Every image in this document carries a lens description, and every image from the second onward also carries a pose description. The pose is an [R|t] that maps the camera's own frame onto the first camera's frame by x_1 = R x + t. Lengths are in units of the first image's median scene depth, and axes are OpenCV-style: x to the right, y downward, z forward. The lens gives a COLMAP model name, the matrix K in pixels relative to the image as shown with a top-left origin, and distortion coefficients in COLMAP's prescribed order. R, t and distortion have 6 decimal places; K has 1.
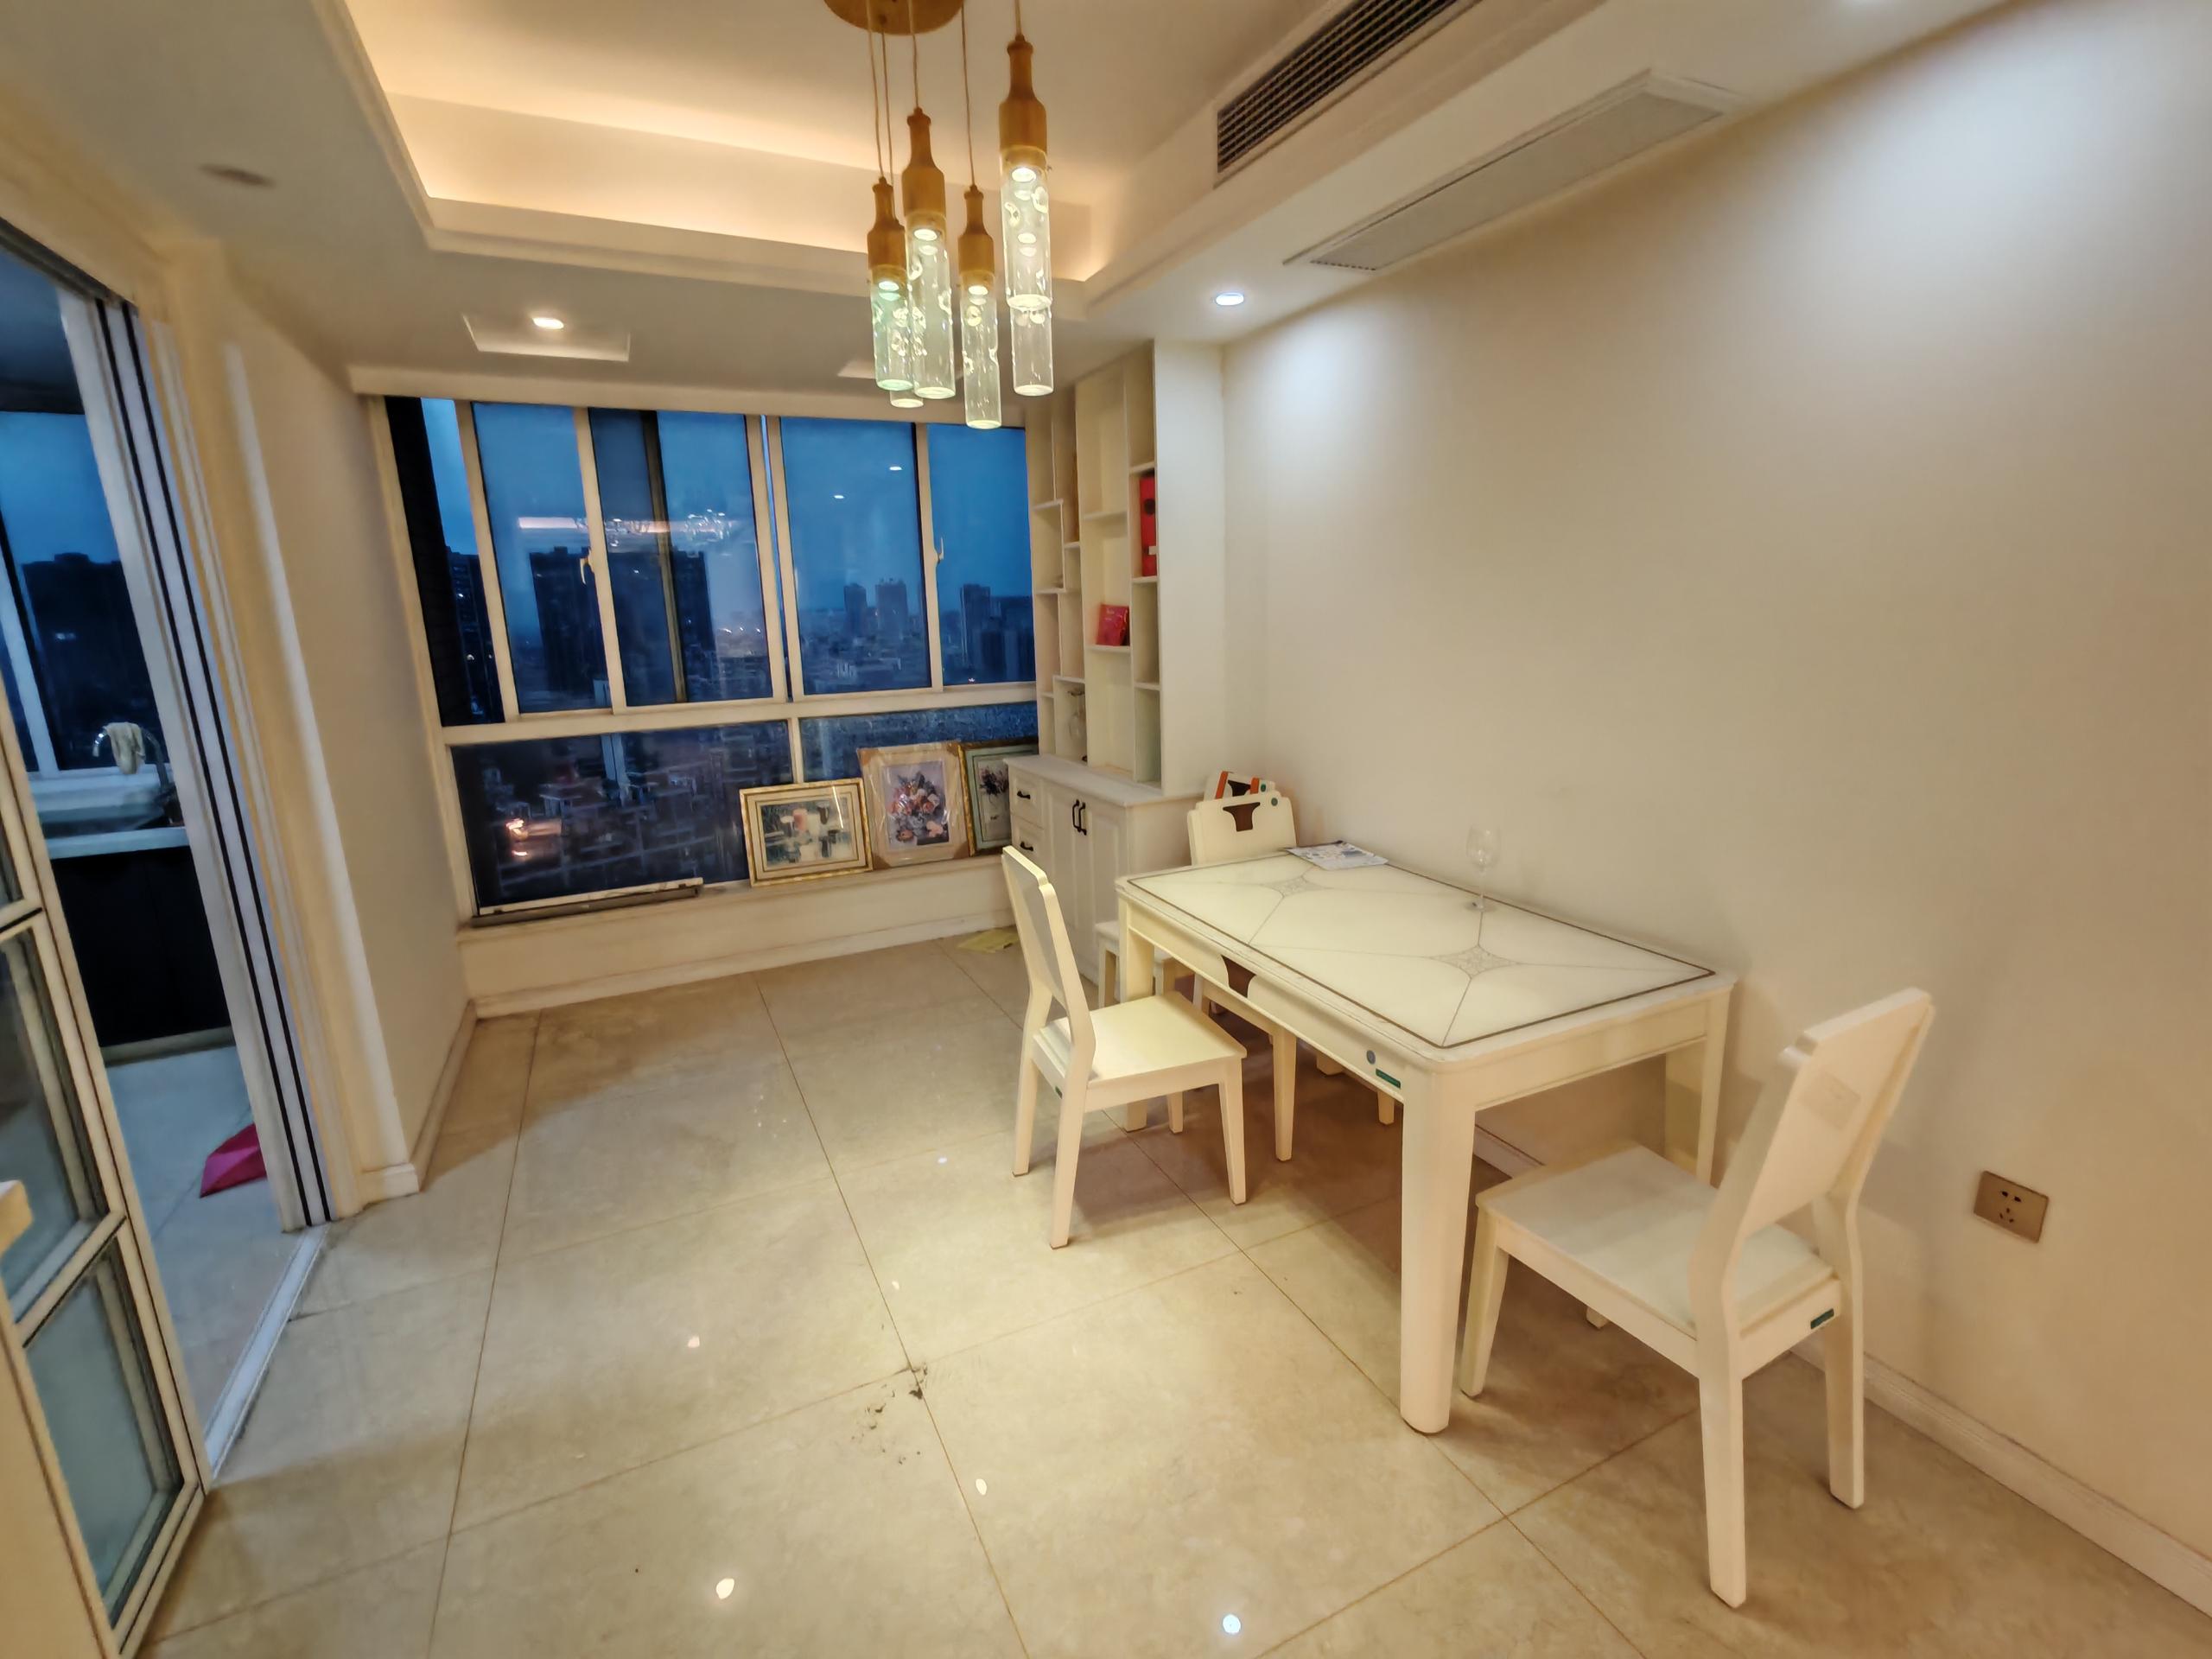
lens RADIAL K [[1010.8, 0, 1110.6], [0, 1010.8, 821.2], [0, 0, 1]] dist [0.004060, 0.000192]
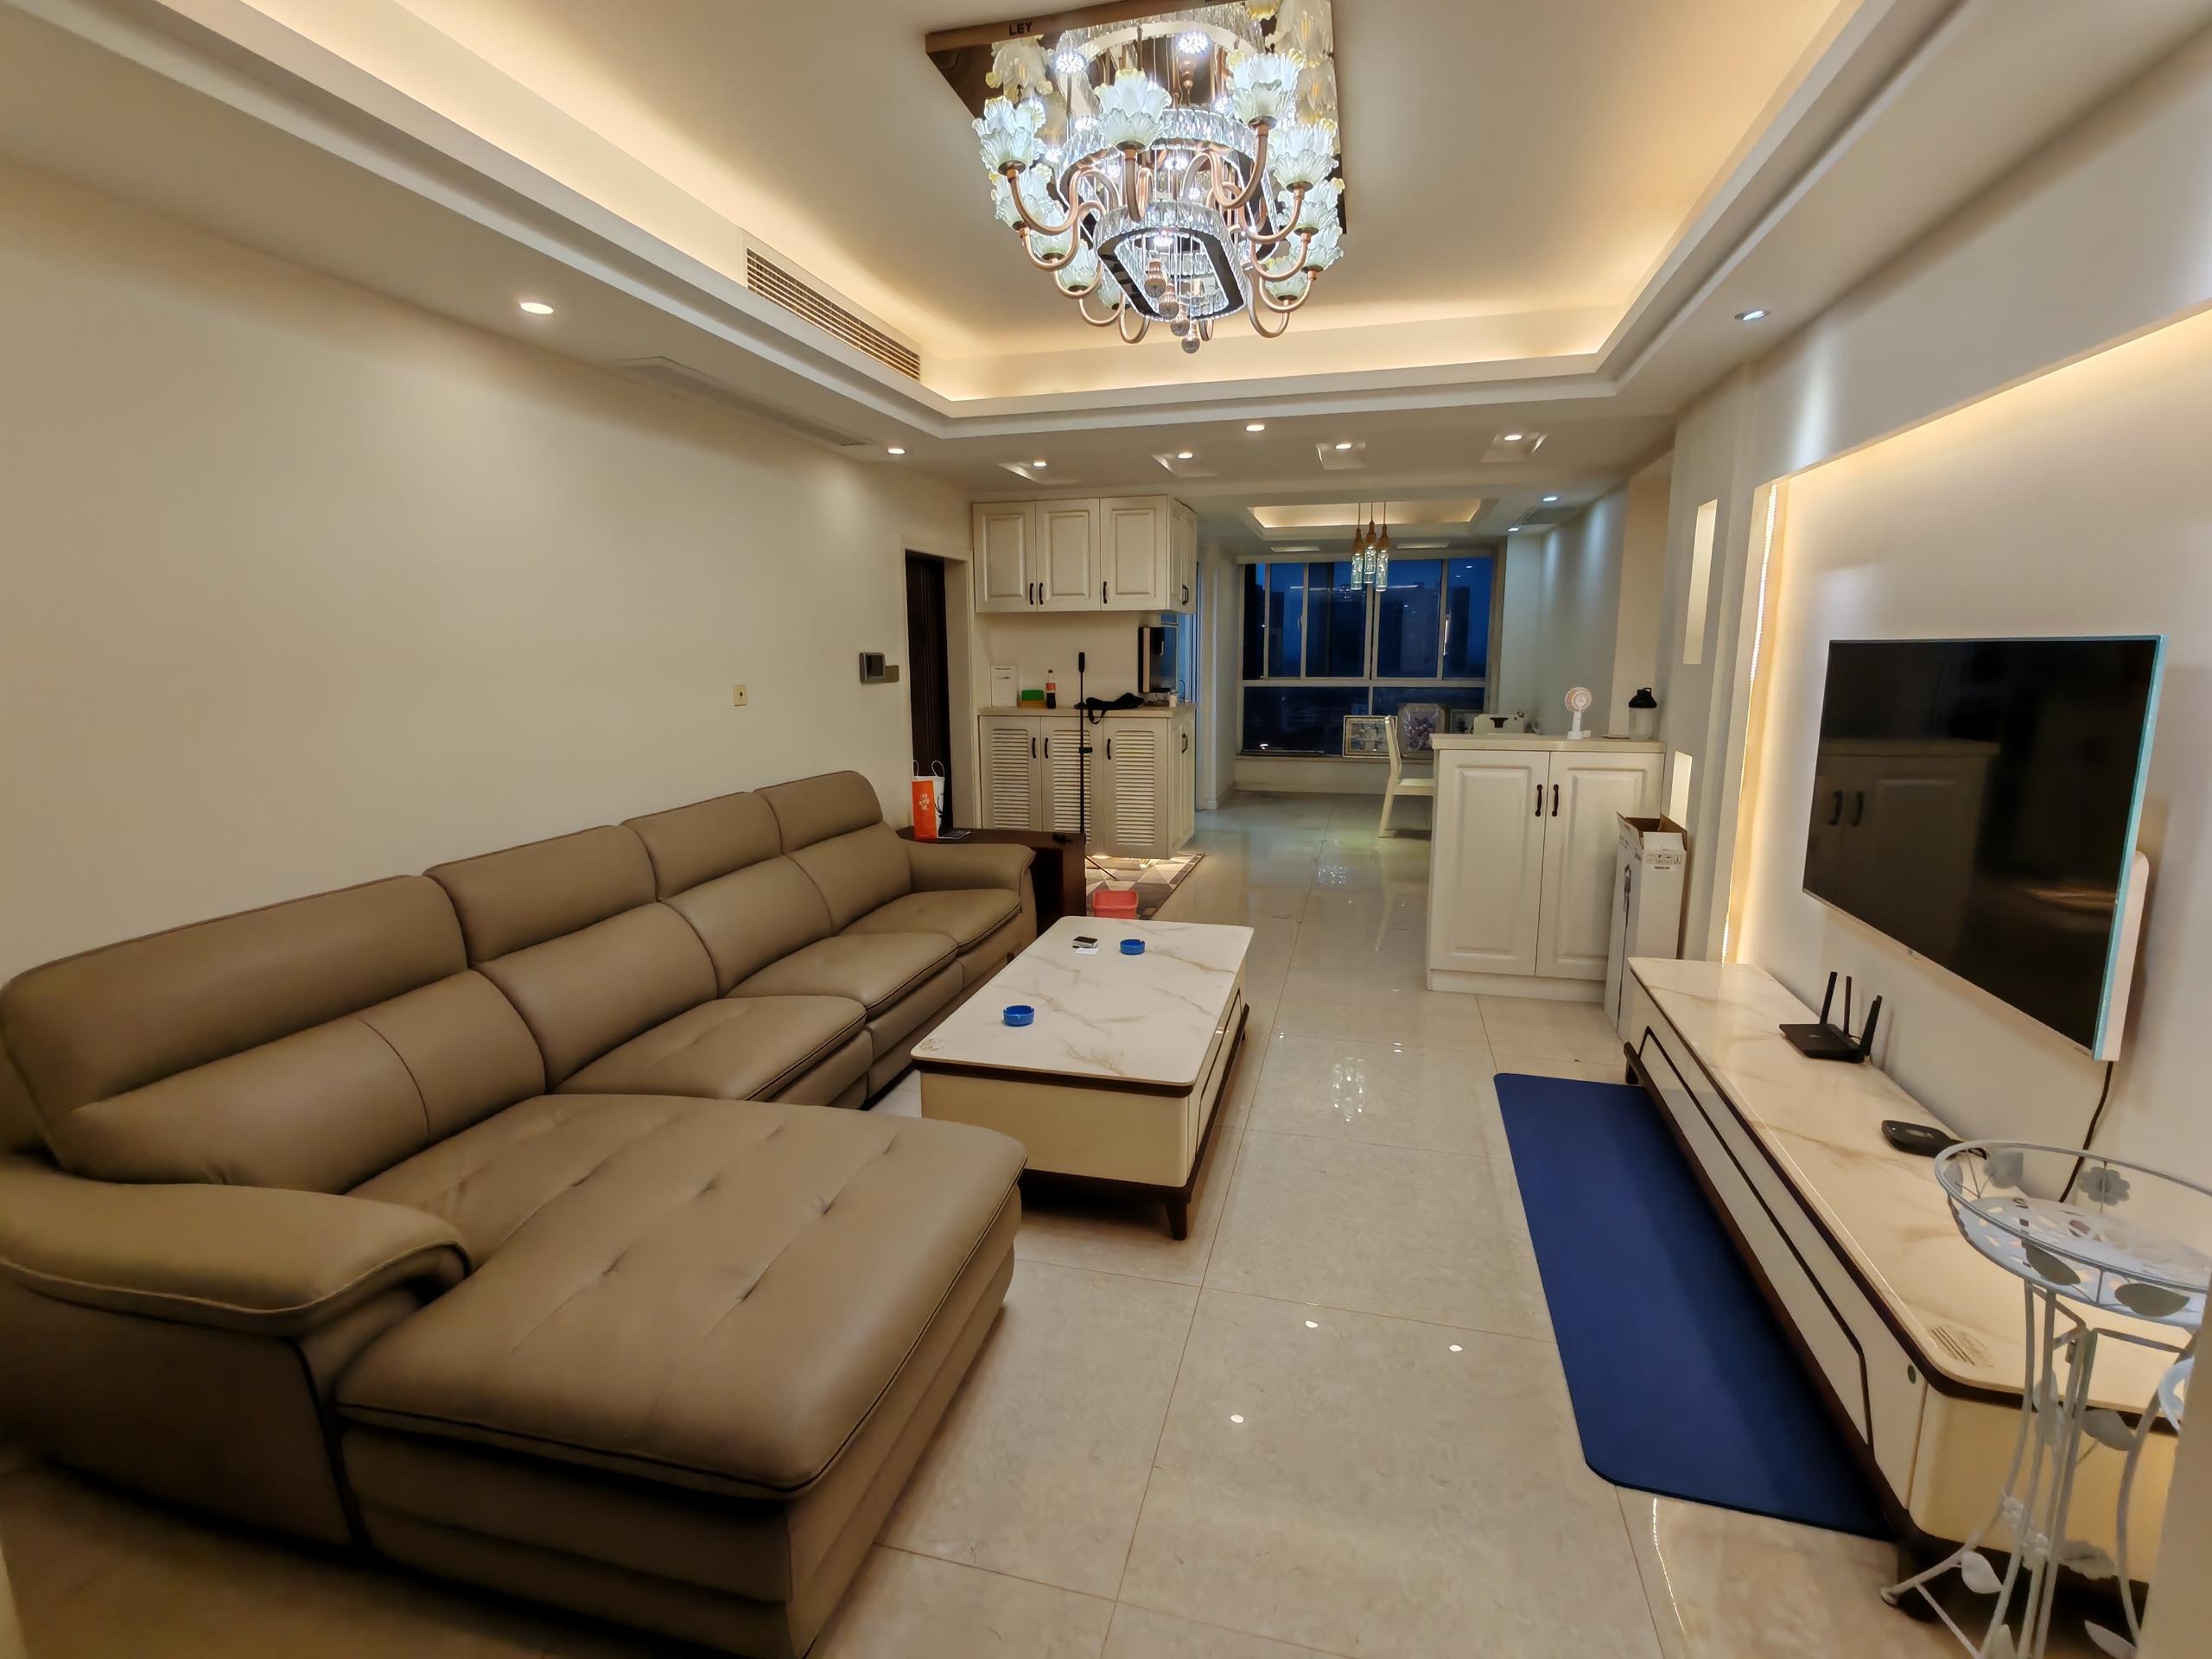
lens RADIAL K [[1010.8, 0, 1104.1], [0, 1010.8, 818.9], [0, 0, 1]] dist [0.004060, 0.000192]
pose [[0.754561, 0.143047, -0.640449, 0.742830], [-0.159892, 0.986616, 0.031984, 0.218850], [0.636452, 0.078269, 0.767334, -1.126606]]
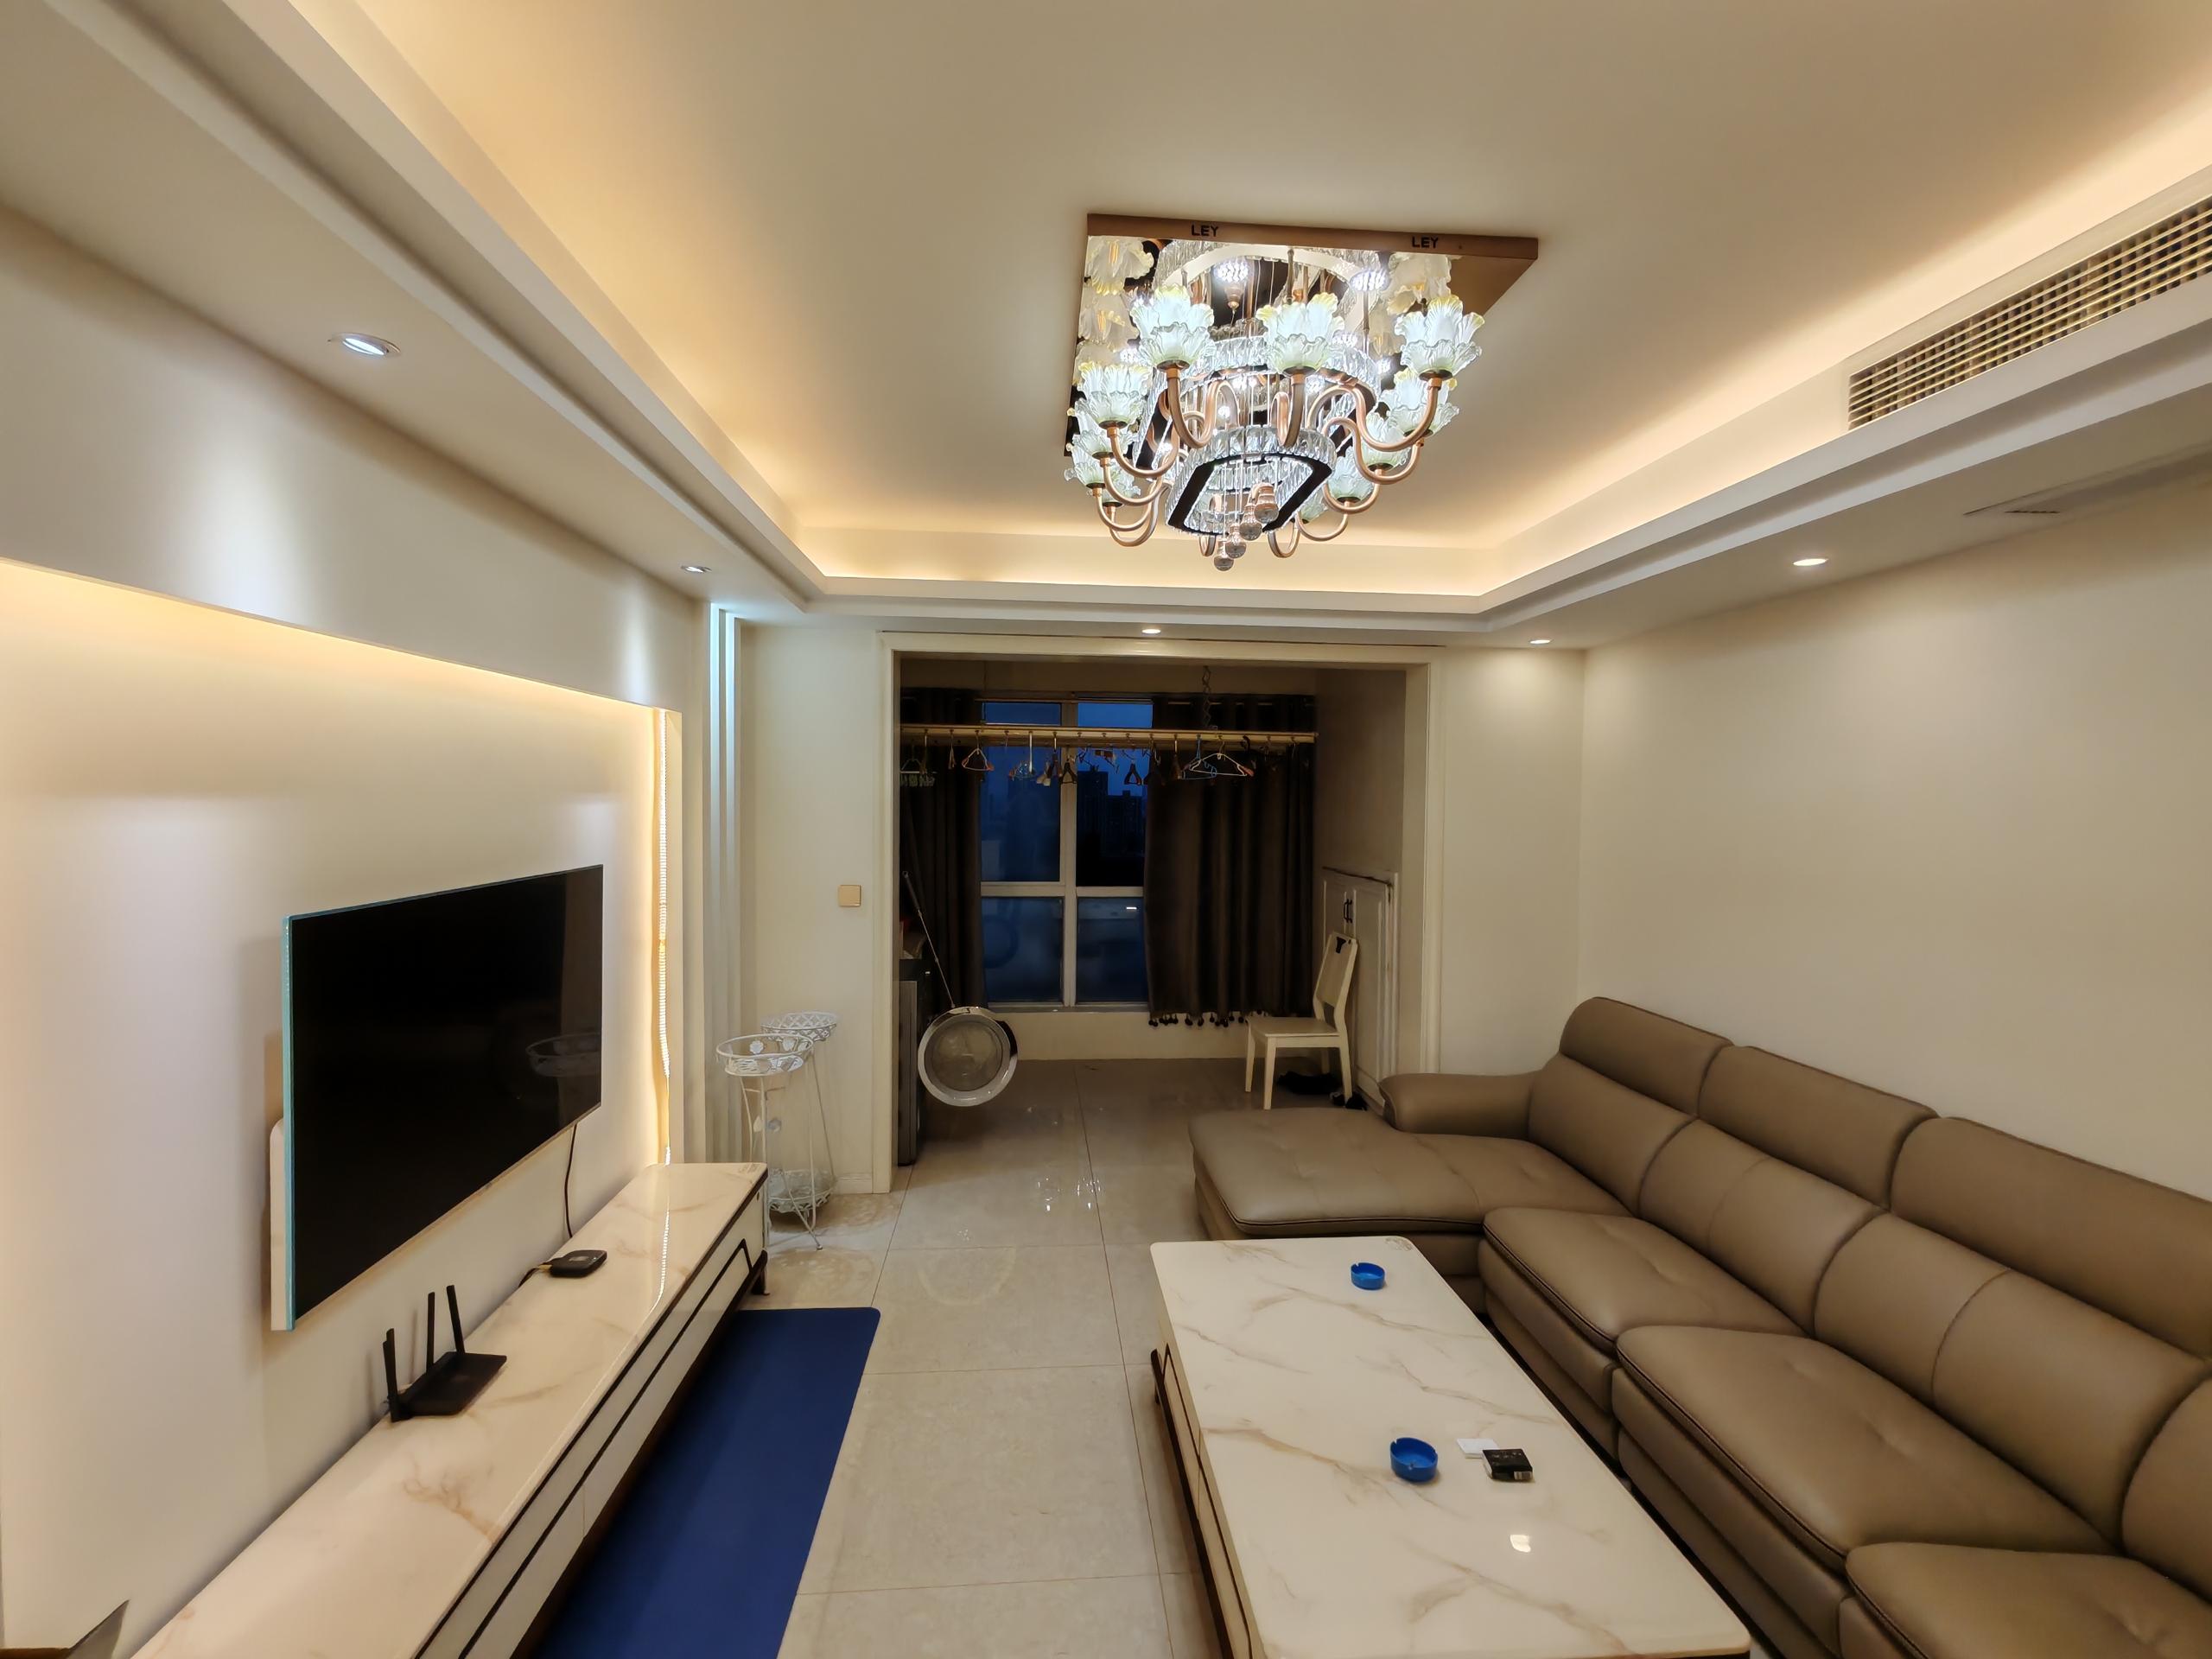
lens RADIAL K [[1010.8, 0, 1103.4], [0, 1010.8, 826.1], [0, 0, 1]] dist [0.004060, 0.000192]
pose [[-0.926346, 0.011343, 0.376502, -1.028221], [0.098418, 0.972114, 0.212859, -0.628135], [-0.363588, 0.234235, -0.901630, 2.297849]]
